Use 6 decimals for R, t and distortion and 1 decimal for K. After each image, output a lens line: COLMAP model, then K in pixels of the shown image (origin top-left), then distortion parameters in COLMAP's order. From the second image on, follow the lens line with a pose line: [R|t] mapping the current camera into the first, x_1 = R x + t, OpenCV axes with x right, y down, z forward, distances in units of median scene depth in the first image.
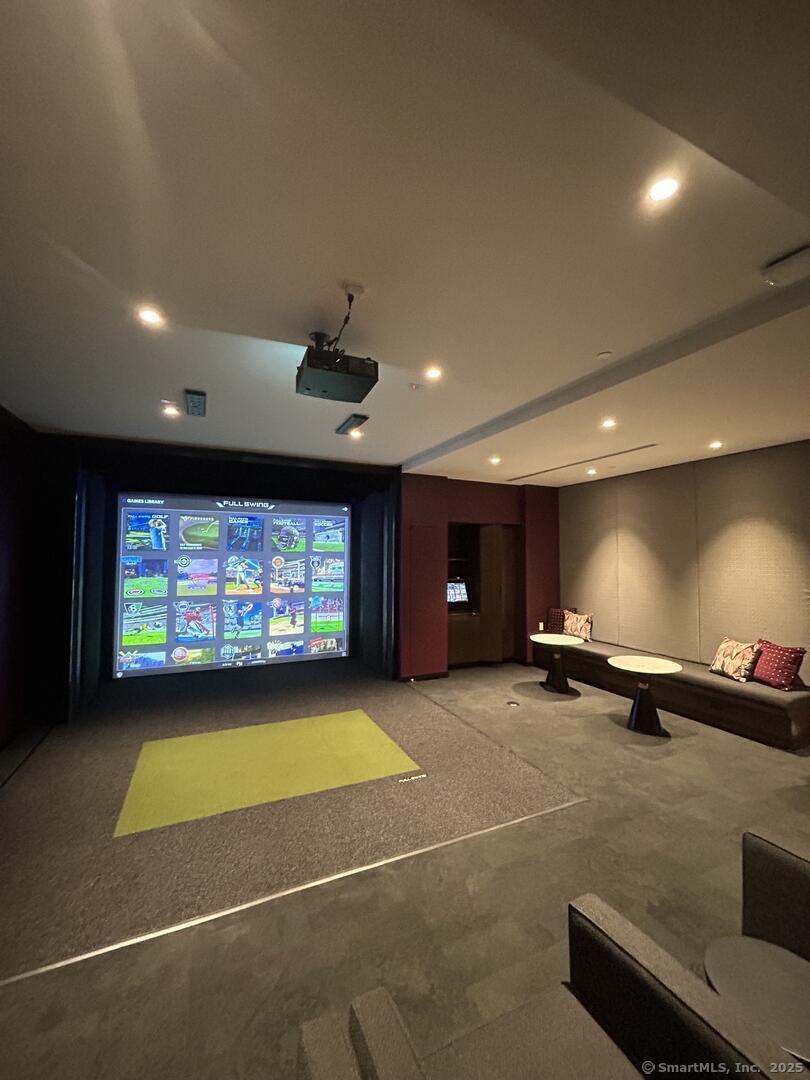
lens RADIAL K [[437.5, 0, 407.6], [0, 437.5, 534.0], [0, 0, 1]] dist [-0.000912, 0.000592]
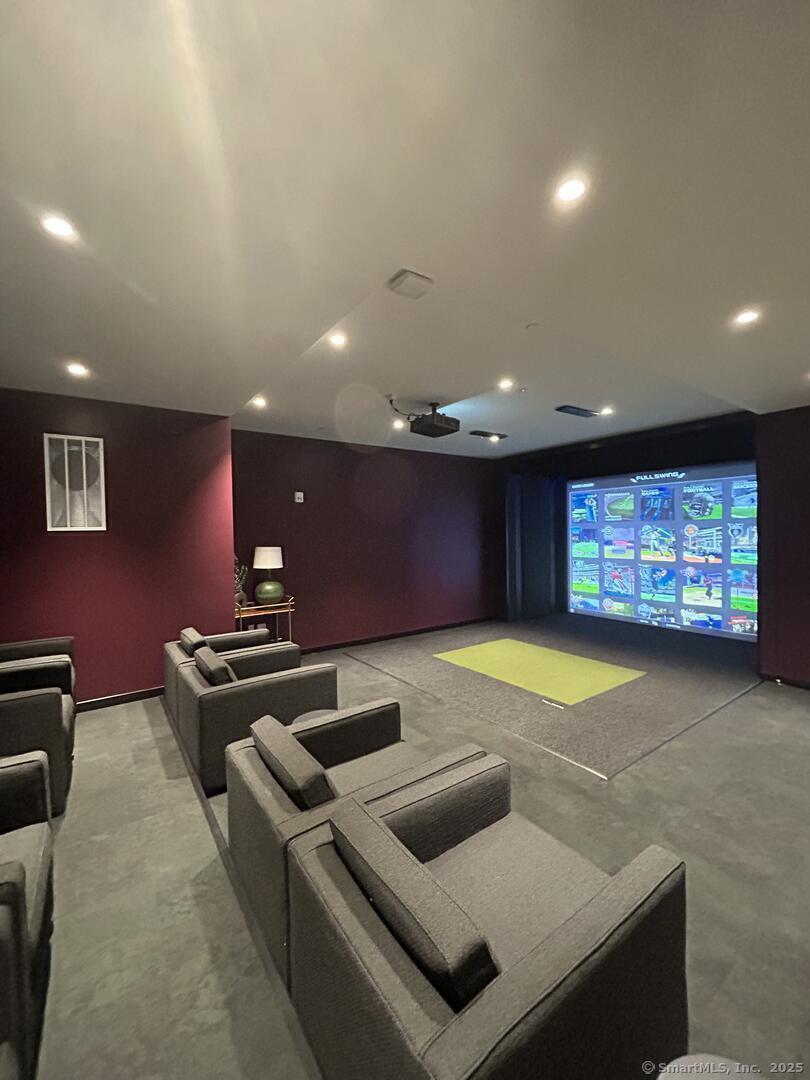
lens RADIAL K [[437.5, 0, 407.9], [0, 437.5, 541.5], [0, 0, 1]] dist [-0.000912, 0.000592]
pose [[0.182715, 0.016719, -0.983024, 0.575451], [0.062651, 0.997625, 0.028612, 0.022006], [0.981168, -0.066815, 0.181234, 0.207669]]
